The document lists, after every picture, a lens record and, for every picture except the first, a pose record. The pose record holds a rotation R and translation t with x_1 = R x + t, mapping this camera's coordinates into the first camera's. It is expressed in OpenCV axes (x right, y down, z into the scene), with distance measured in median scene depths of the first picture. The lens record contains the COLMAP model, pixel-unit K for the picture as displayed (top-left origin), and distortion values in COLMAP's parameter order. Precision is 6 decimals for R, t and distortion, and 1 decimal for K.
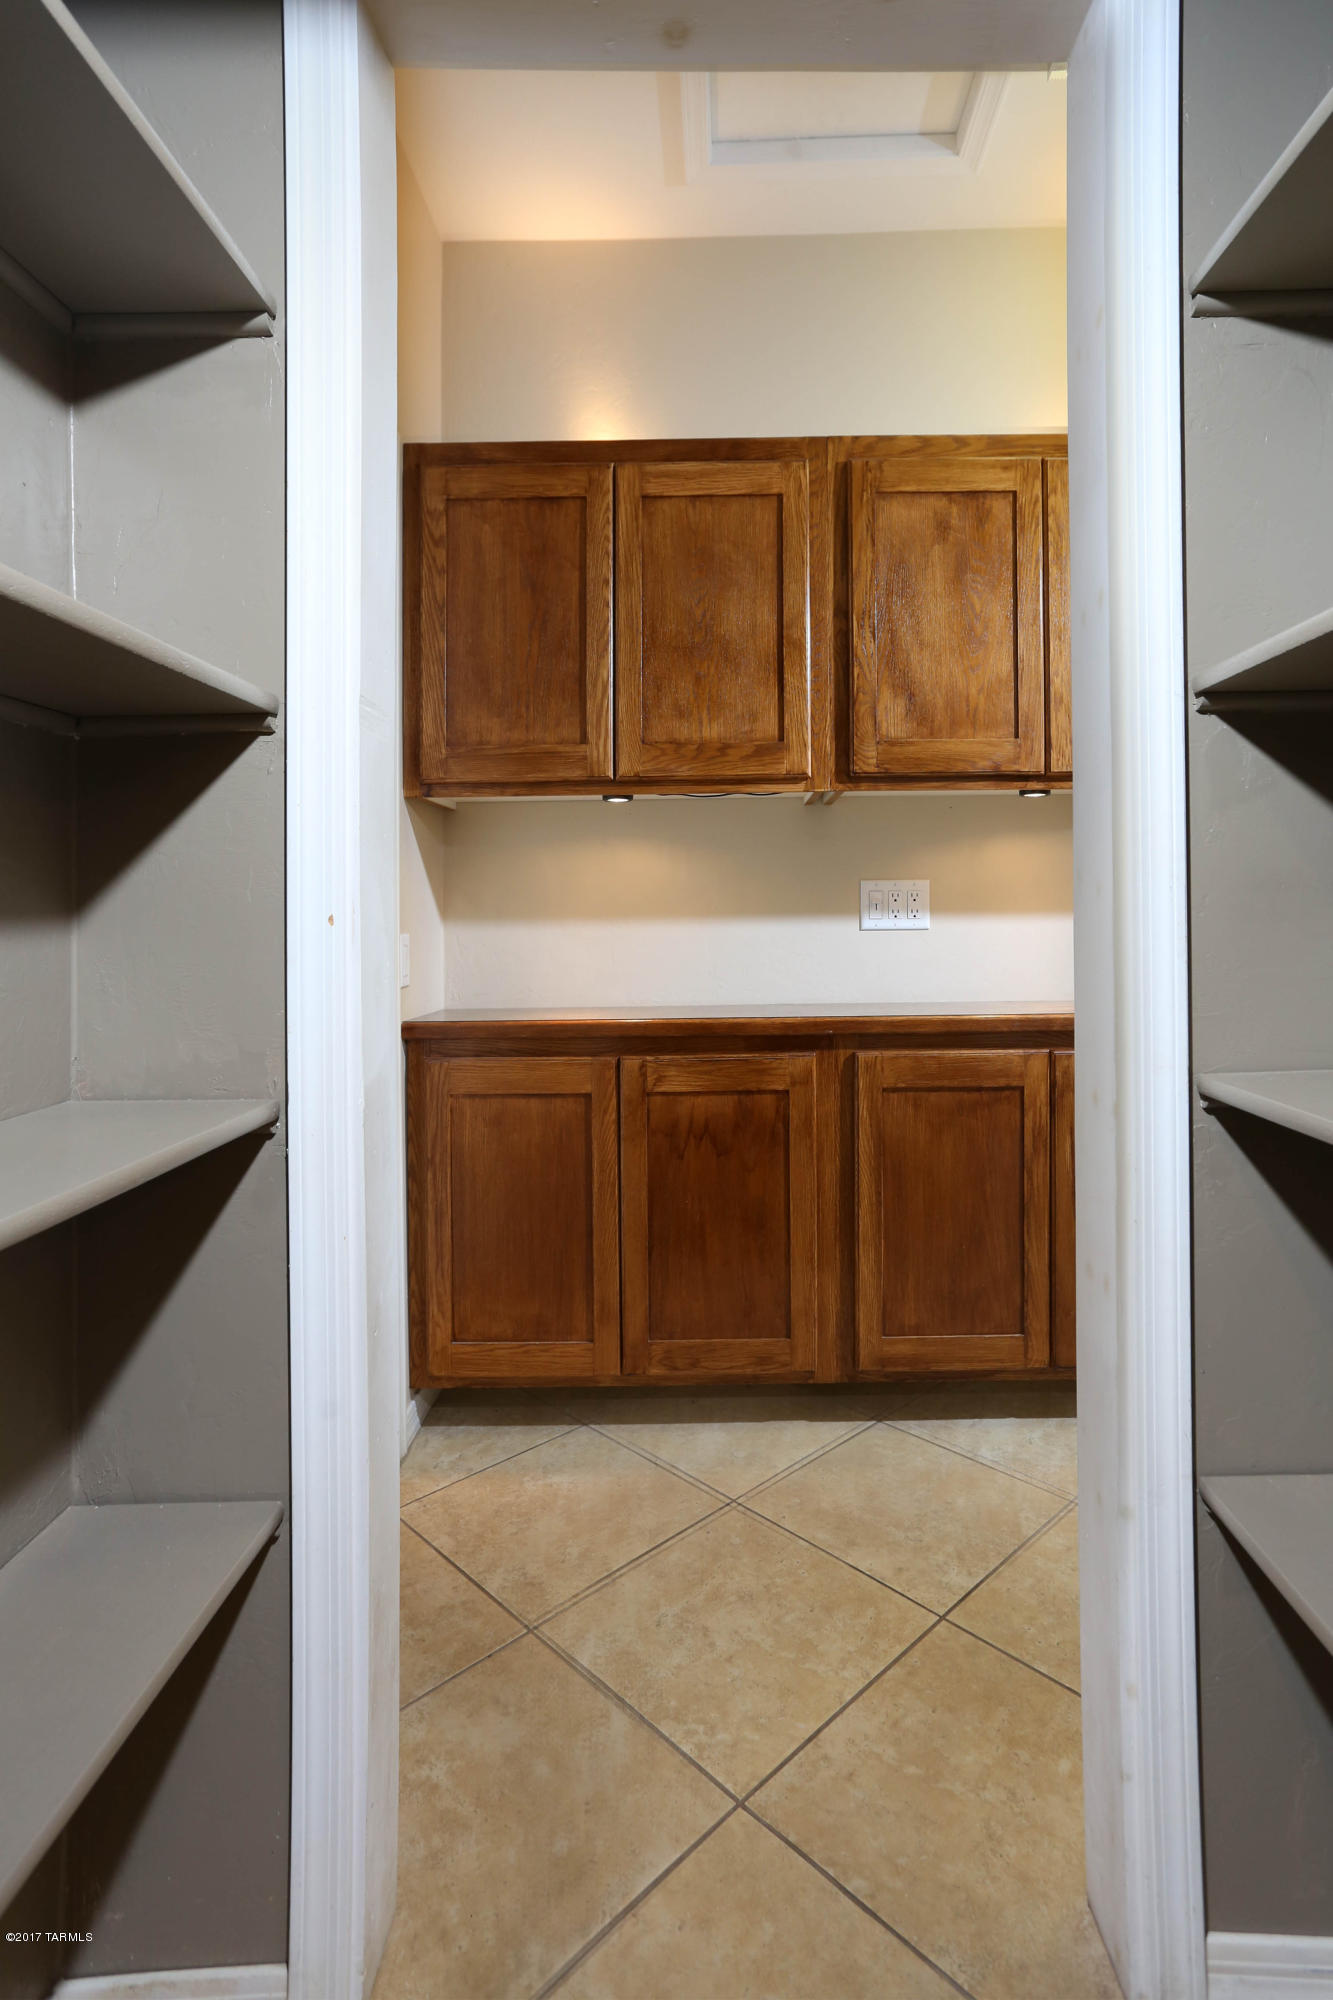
lens RADIAL K [[959.2, 0, 760.0], [0, 959.2, 875.7], [0, 0, 1]] dist [-0.034998, 0.008364]
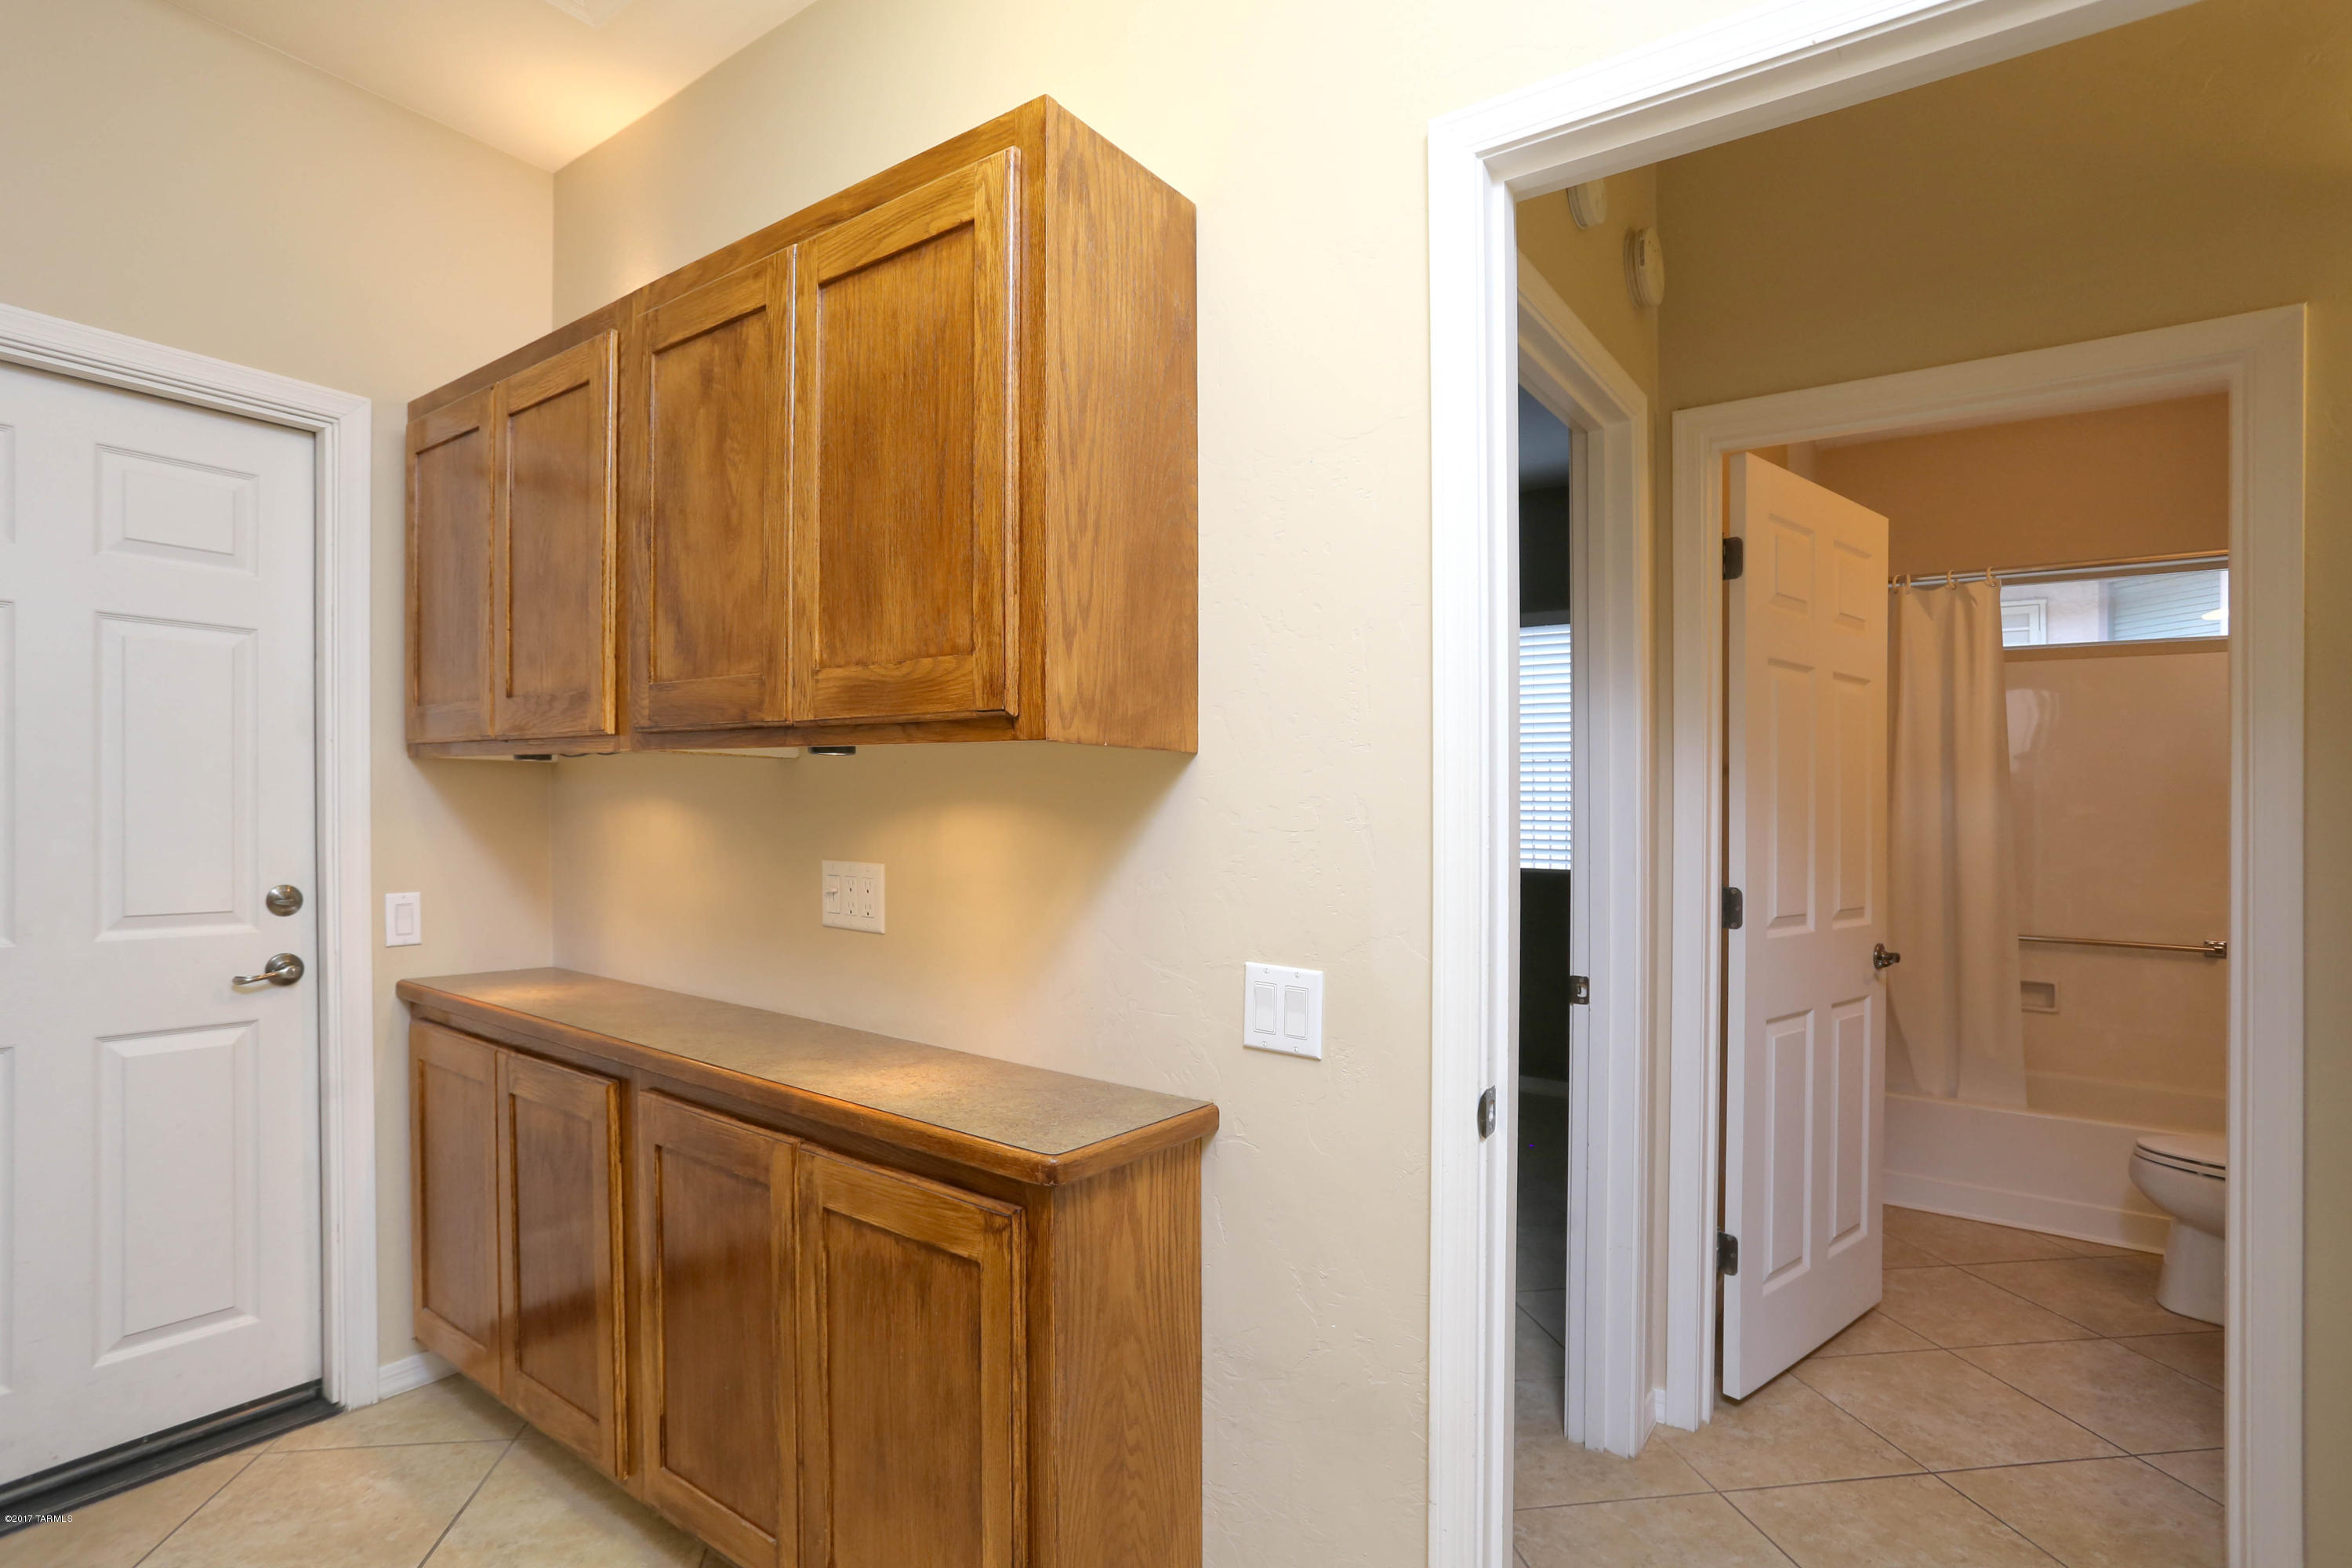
lens RADIAL K [[1128.0, 0, 1170.4], [0, 1128.0, 787.1], [0, 0, 1]] dist [-0.034998, 0.008364]
pose [[0.812410, 0.018535, -0.582792, 0.967316], [-0.012025, 0.999815, 0.015036, -0.078326], [0.582963, -0.005207, 0.812482, 0.522245]]
